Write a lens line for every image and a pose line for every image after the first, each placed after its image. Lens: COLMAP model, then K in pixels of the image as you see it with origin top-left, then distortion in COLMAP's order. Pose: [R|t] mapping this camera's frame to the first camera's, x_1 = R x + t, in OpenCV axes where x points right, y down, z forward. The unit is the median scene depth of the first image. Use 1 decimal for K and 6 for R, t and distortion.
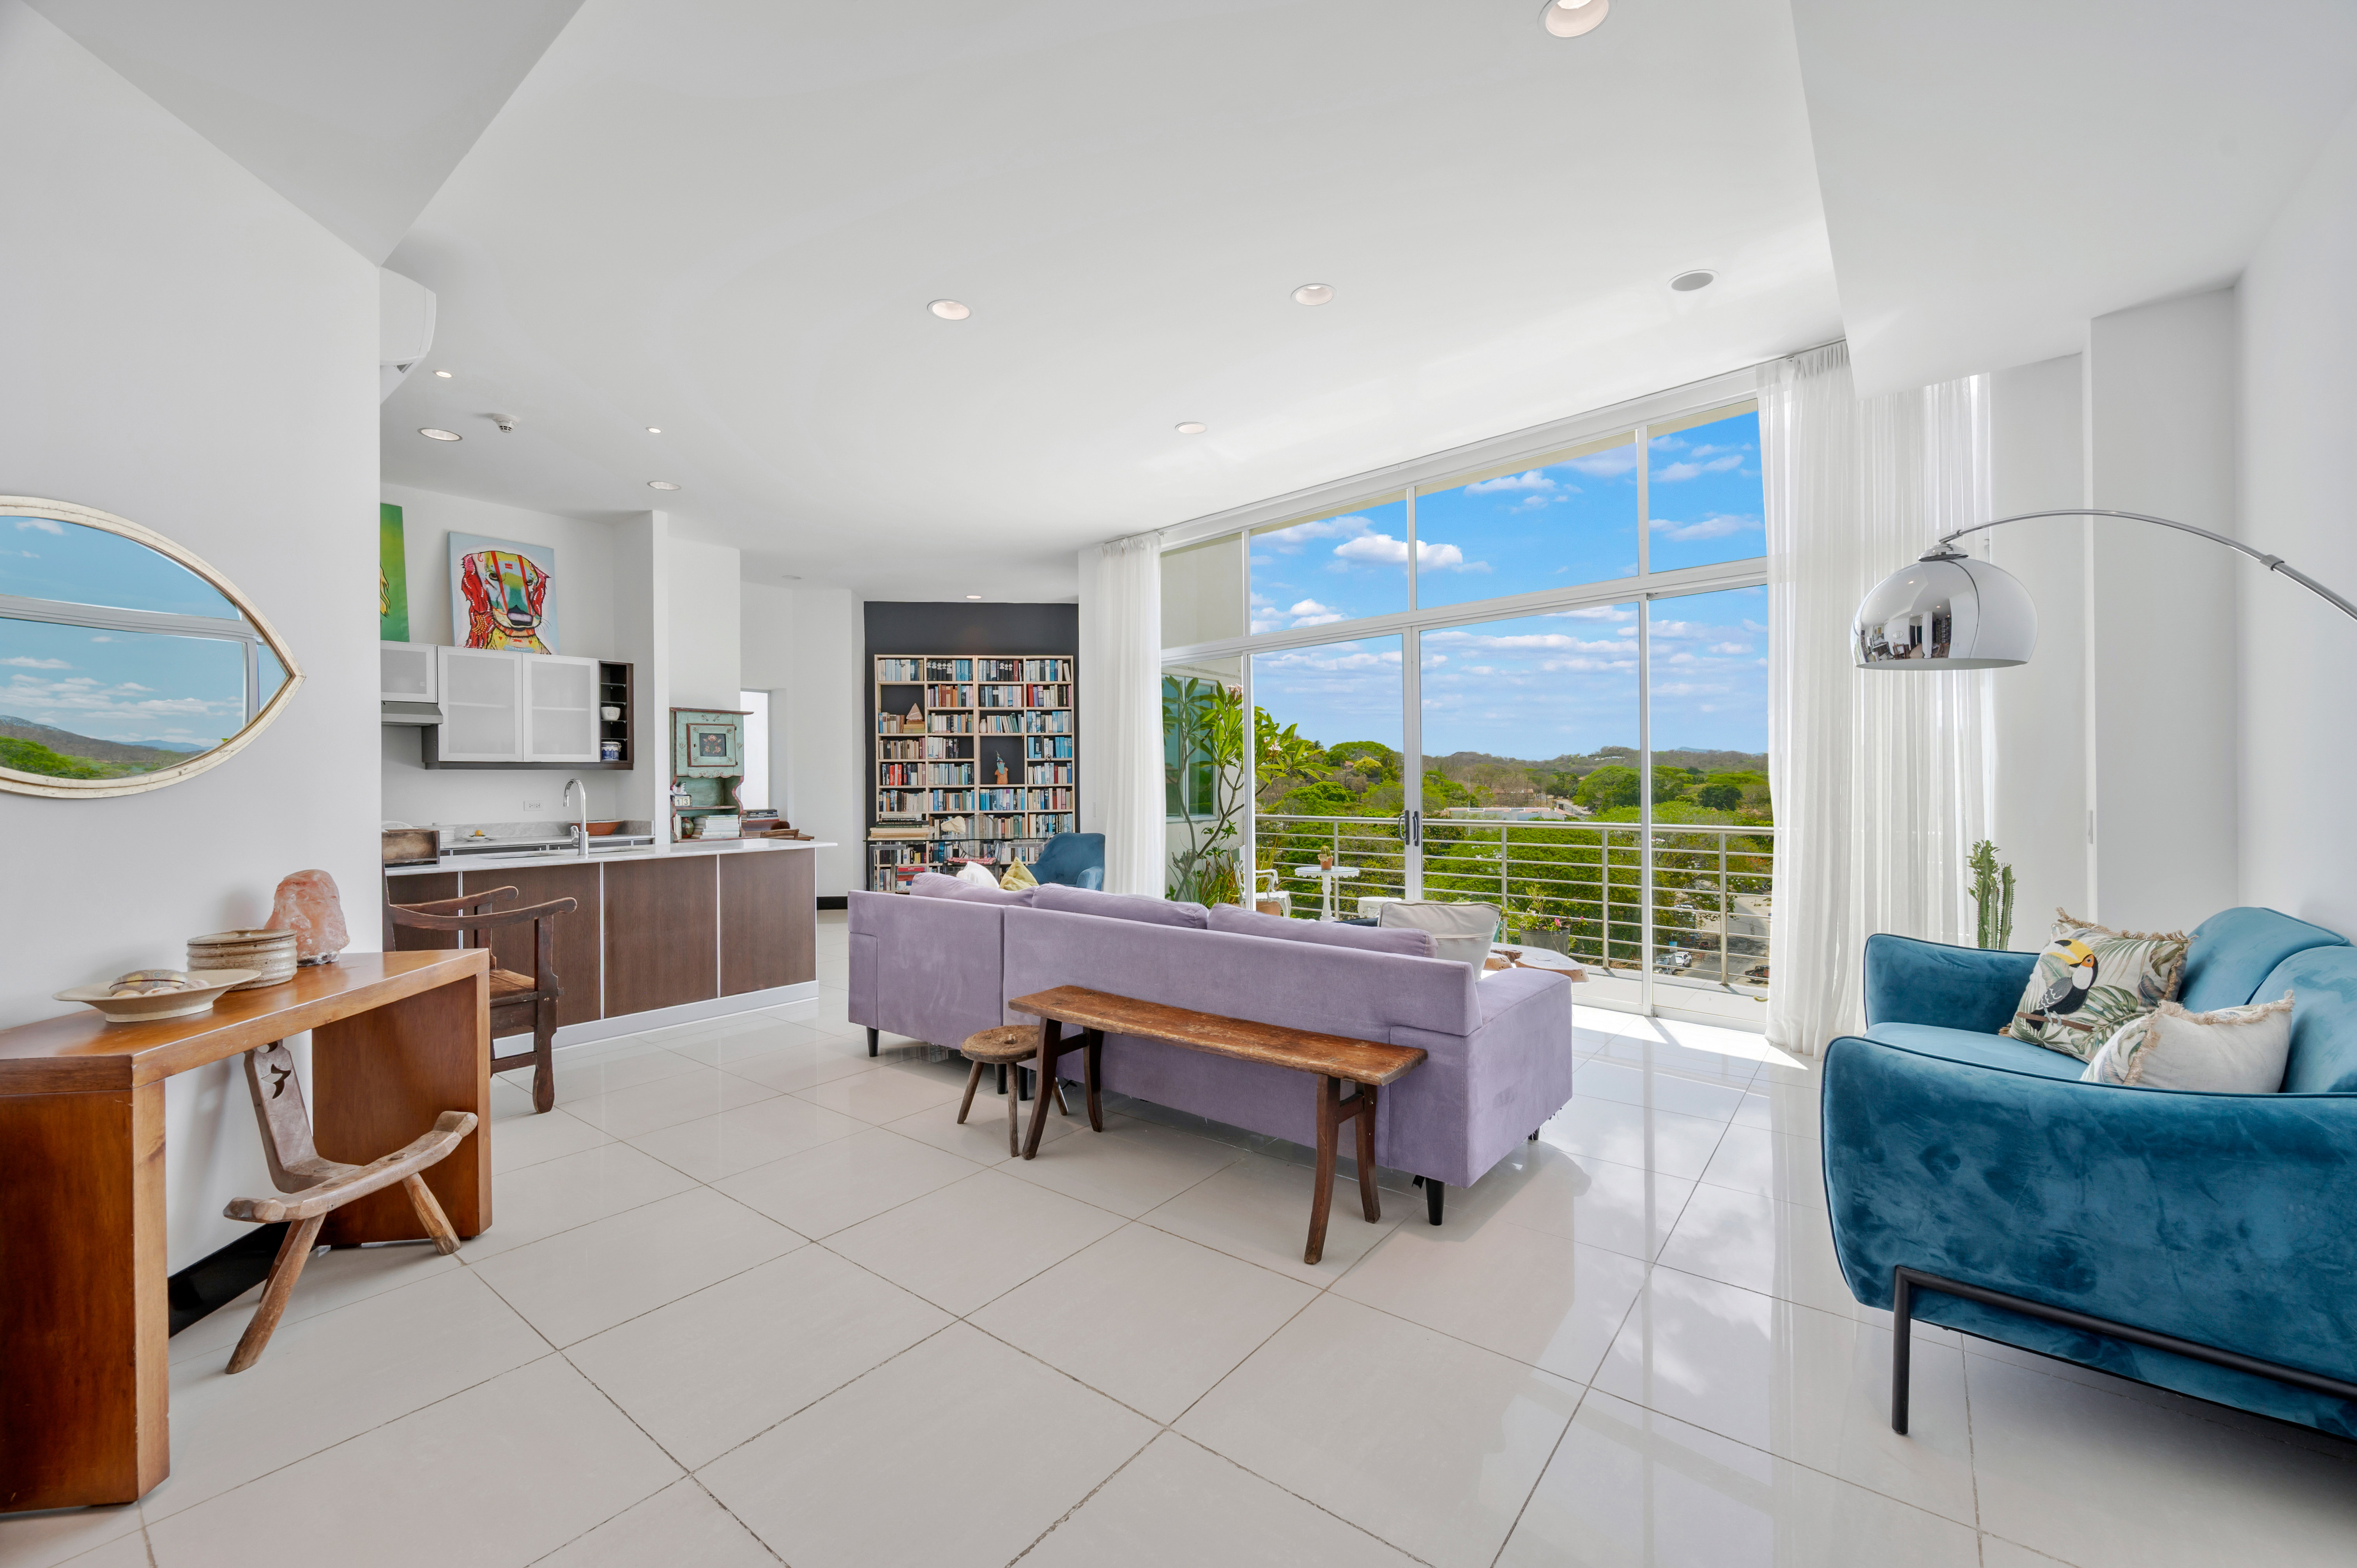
lens RADIAL K [[940.9, 0, 1193.0], [0, 940.9, 777.0], [0, 0, 1]] dist [-0.003163, -0.000456]
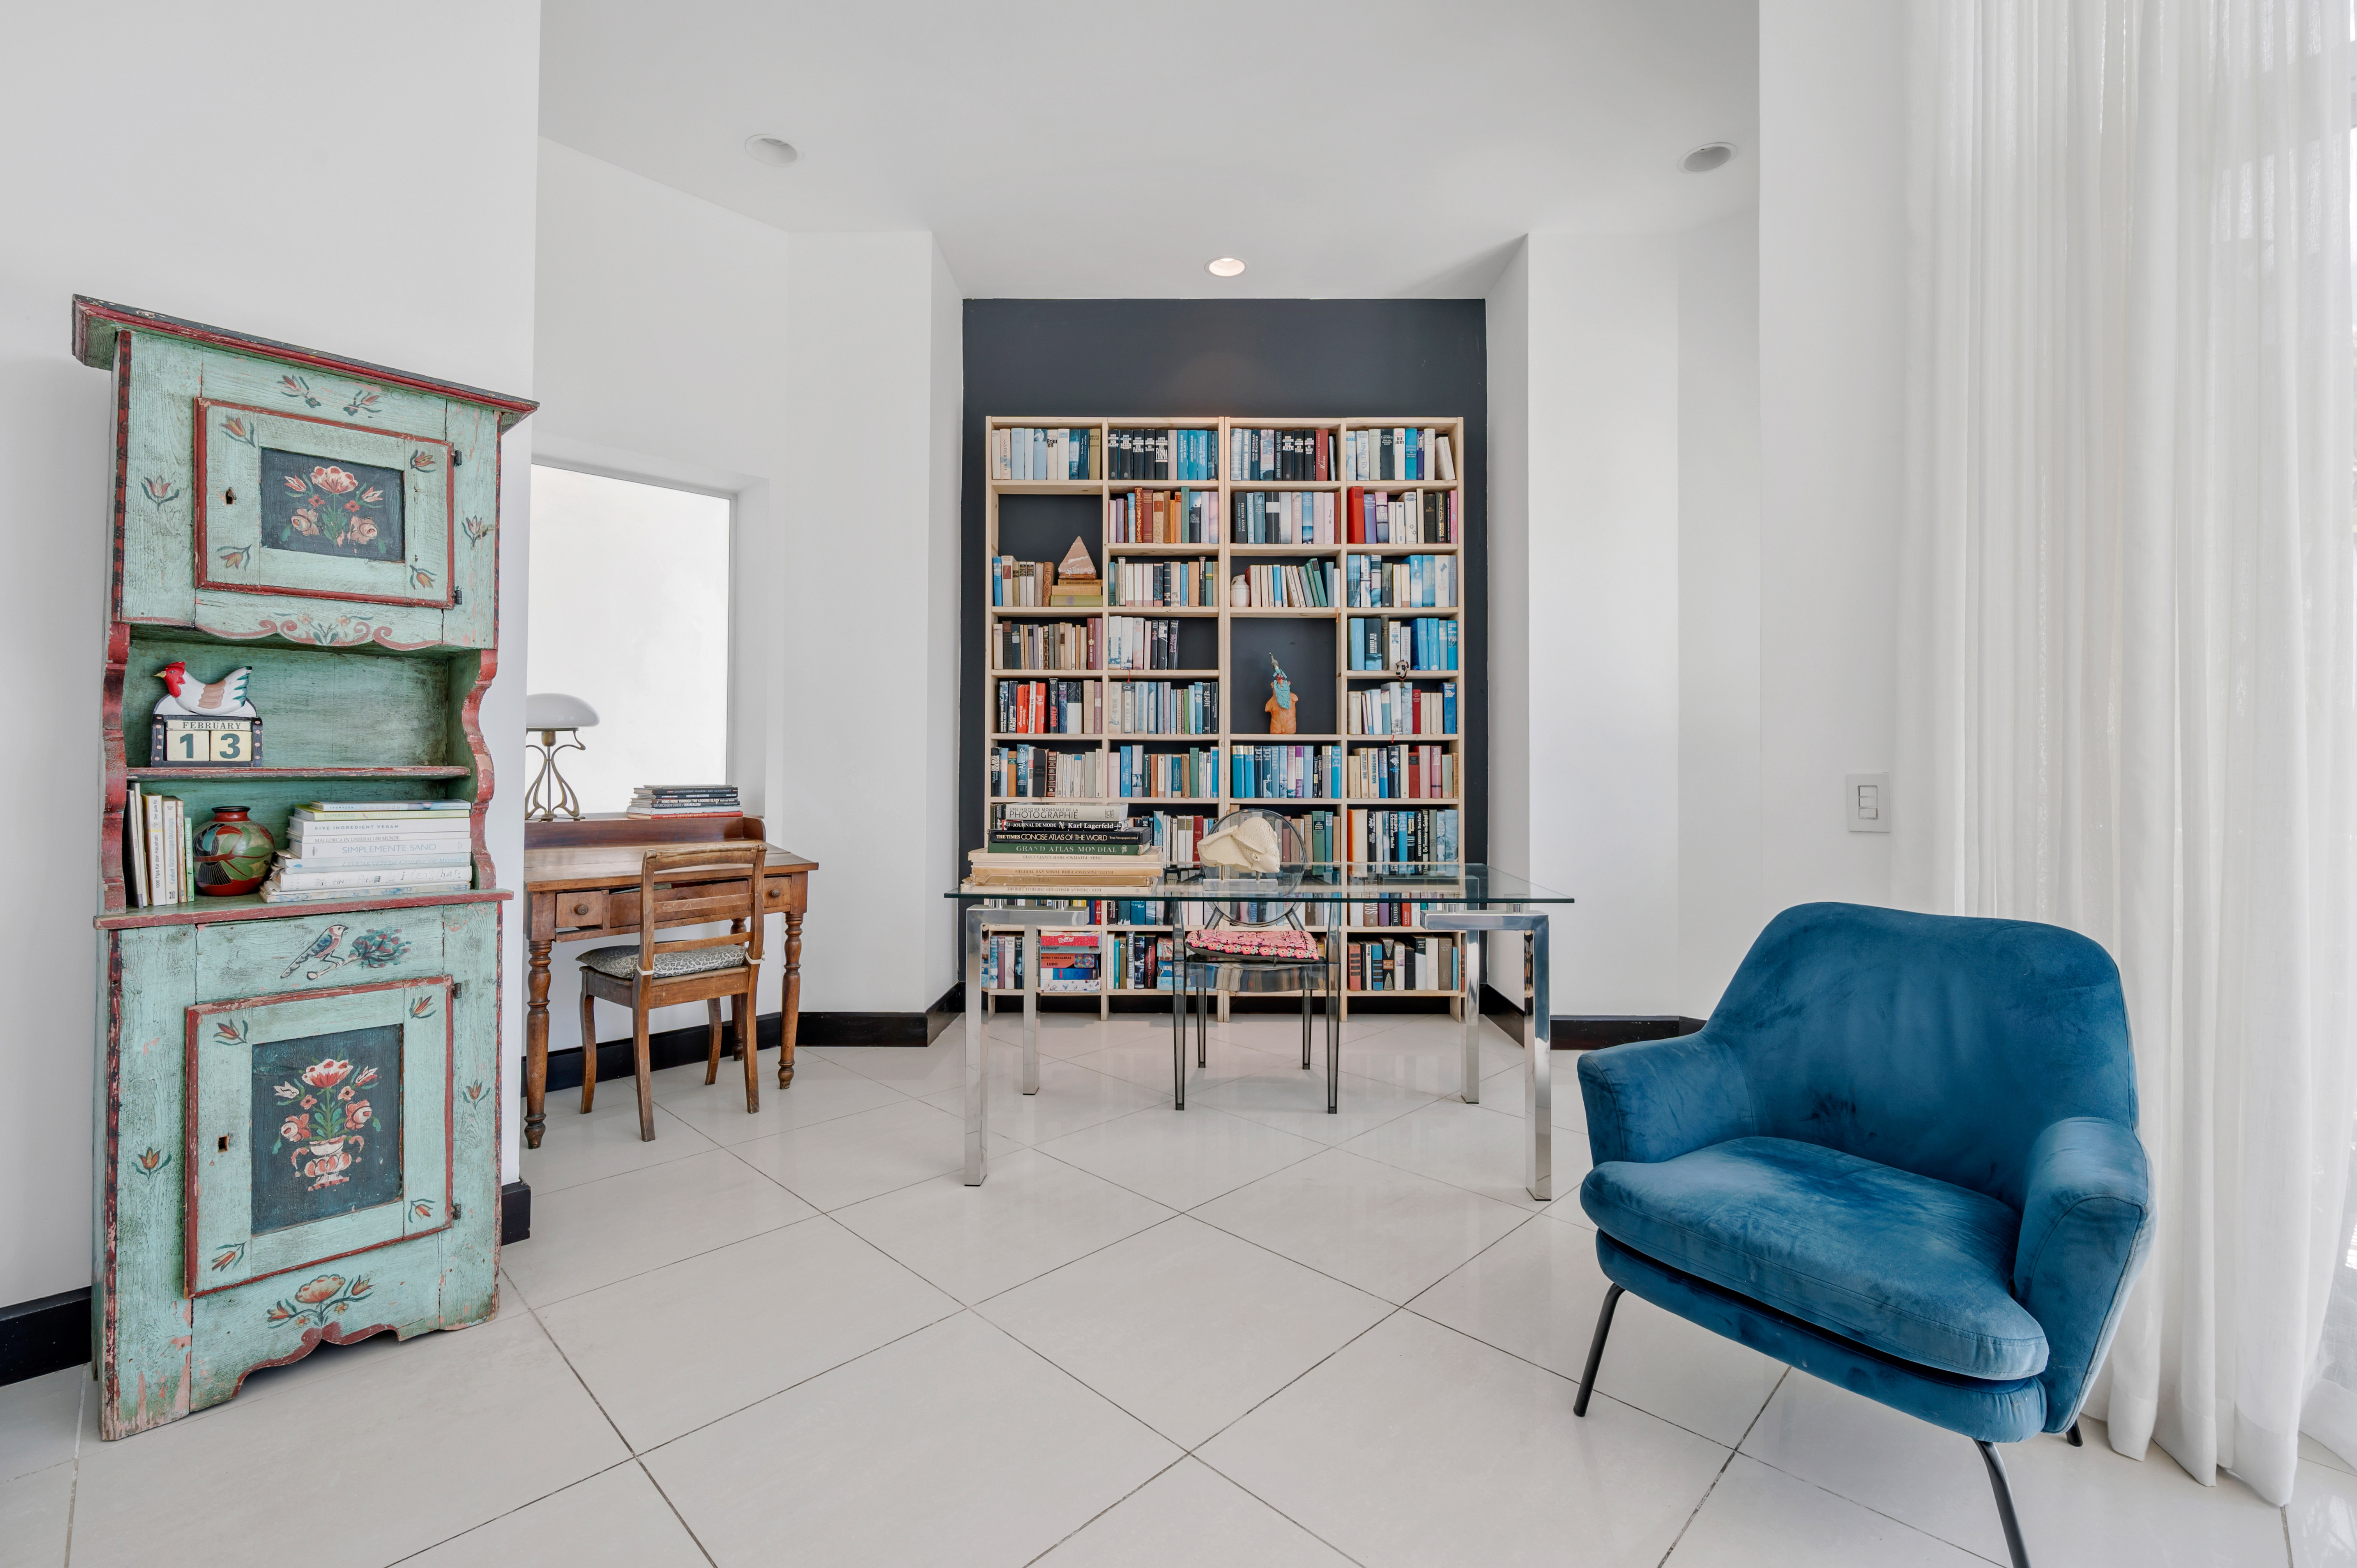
lens RADIAL K [[1004.8, 0, 1192.9], [0, 1004.8, 750.3], [0, 0, 1]] dist [-0.007266, -0.000115]
pose [[0.993638, 0.011449, -0.112038, -0.261148], [-0.012578, 0.999877, -0.009372, 0.025978], [0.111917, 0.010721, 0.993660, 0.759558]]
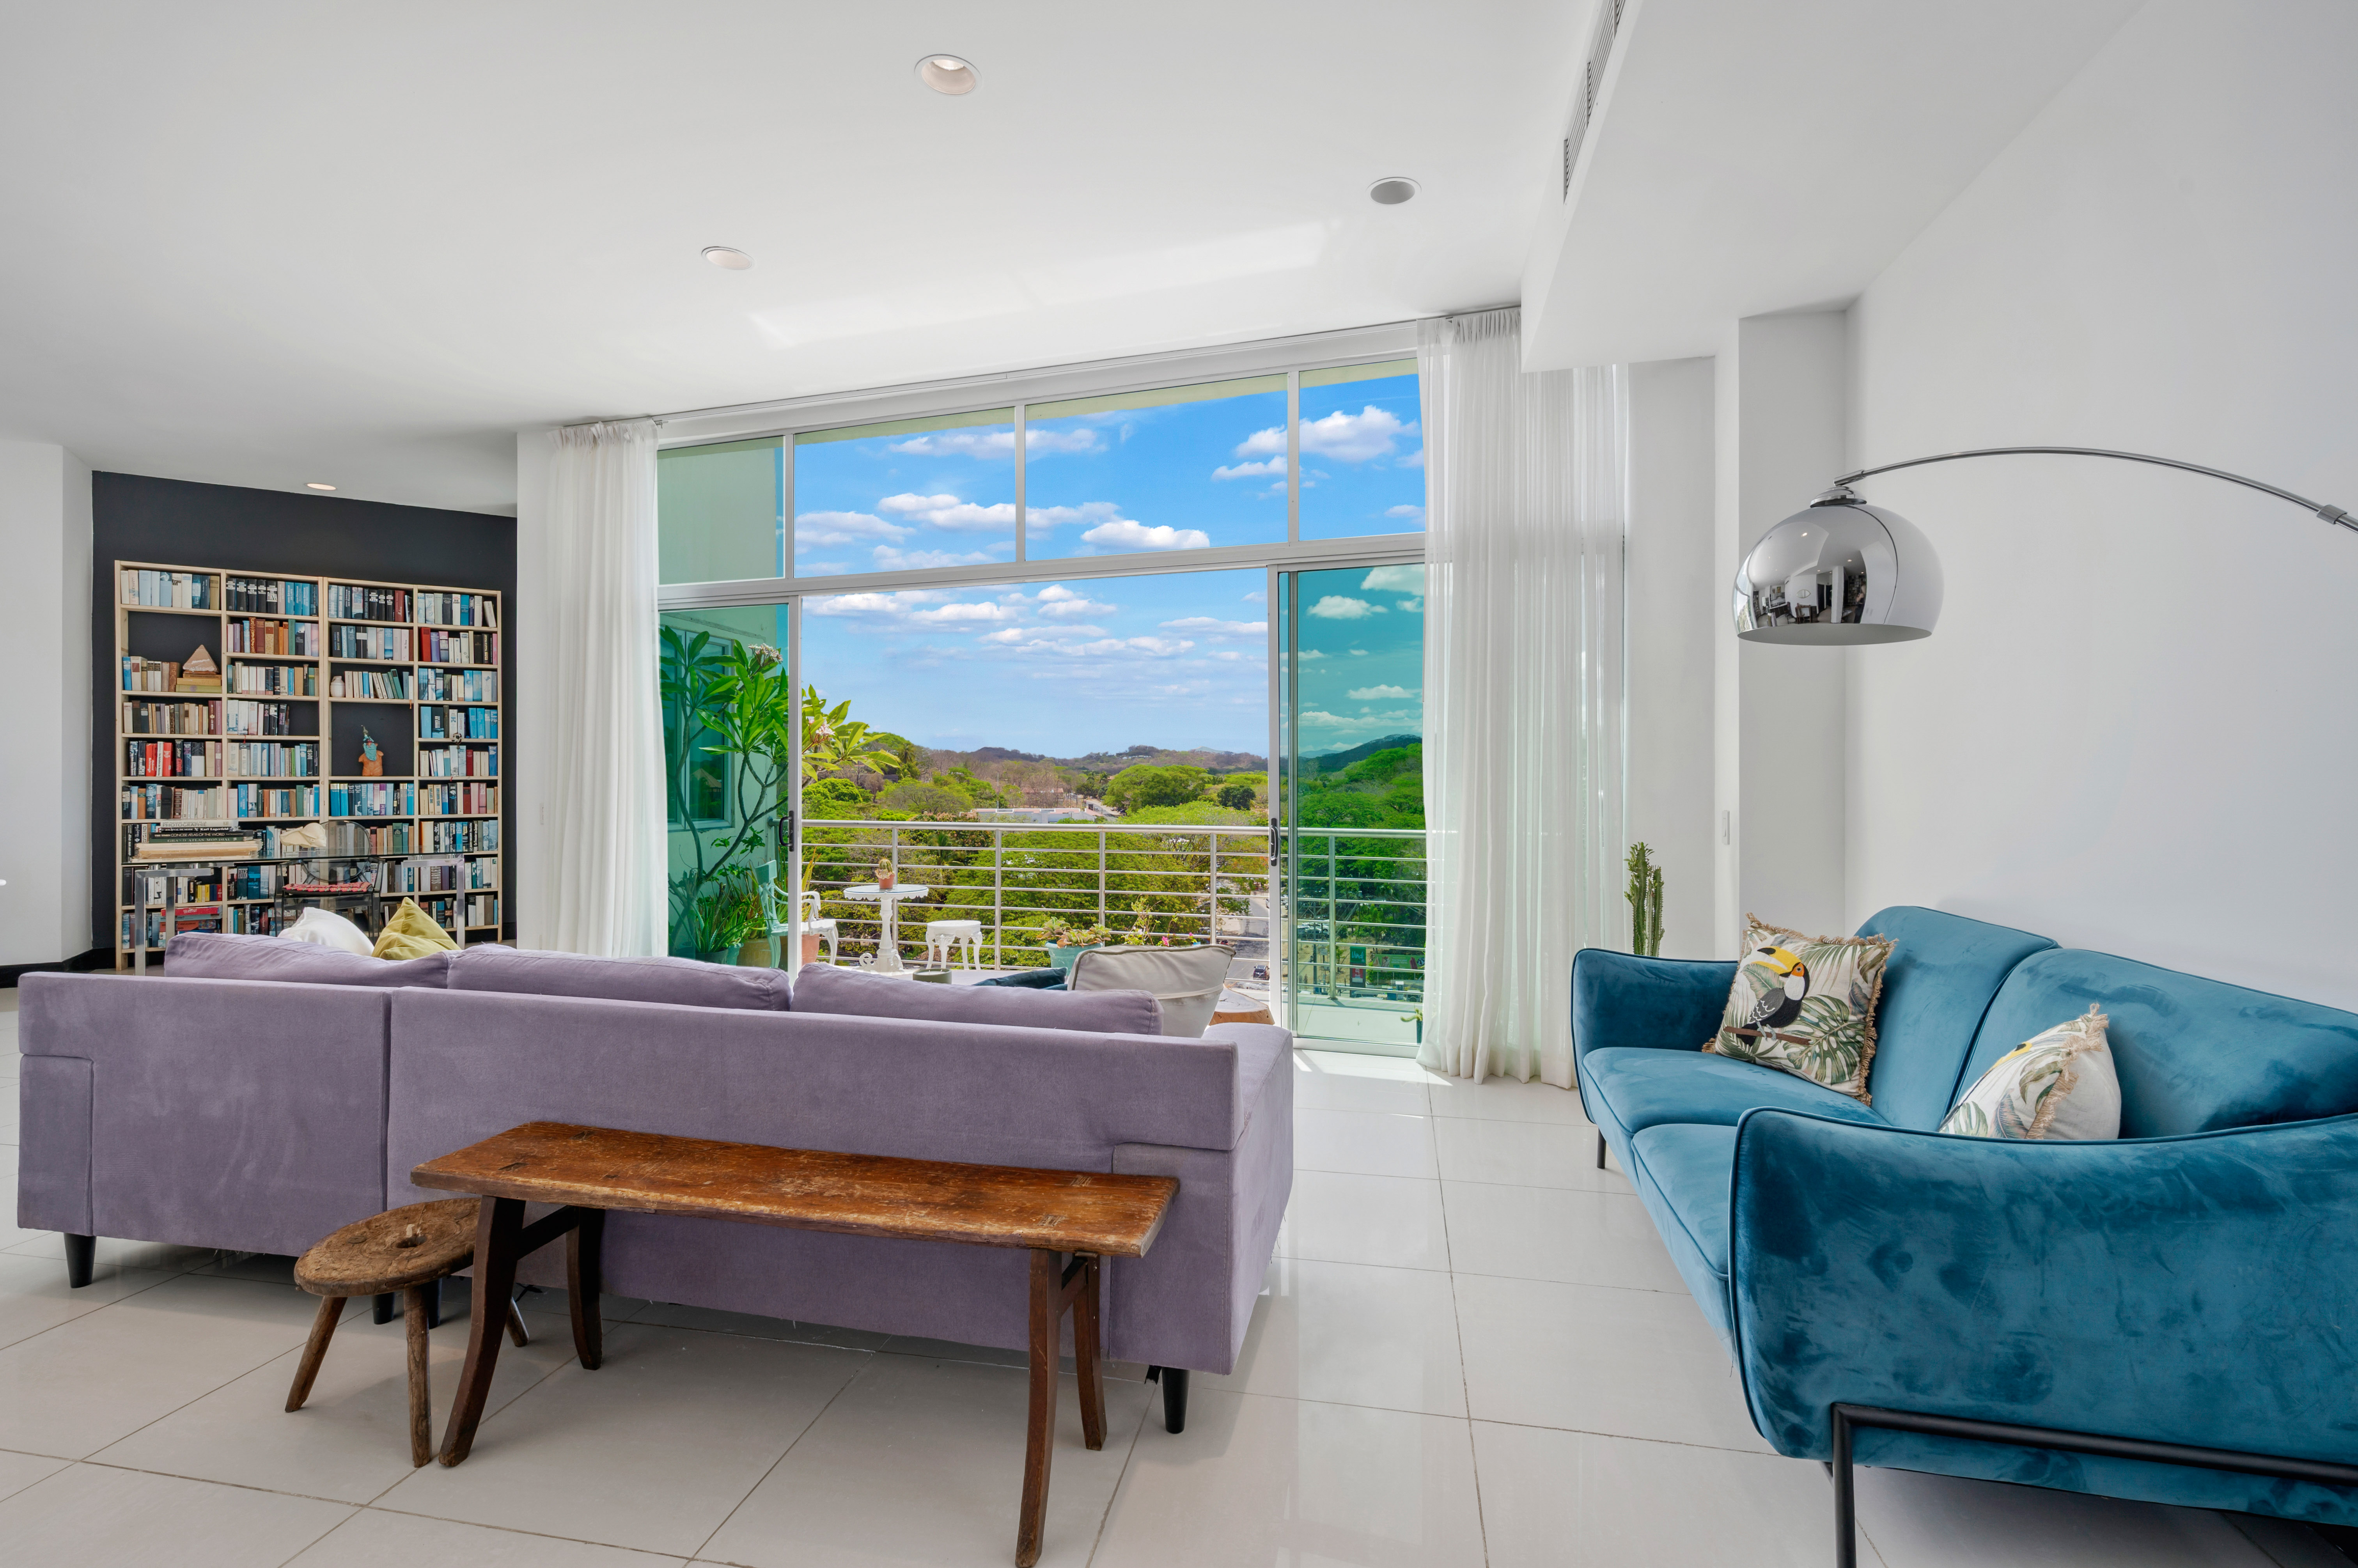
lens RADIAL K [[1054.6, 0, 1183.7], [0, 1054.6, 776.7], [0, 0, 1]] dist [-0.003743, 0.000900]
pose [[0.895371, 0.010018, 0.445208, -0.029480], [-0.011035, 0.999939, -0.000308, 0.002583], [-0.445184, -0.004637, 0.895427, 0.113598]]
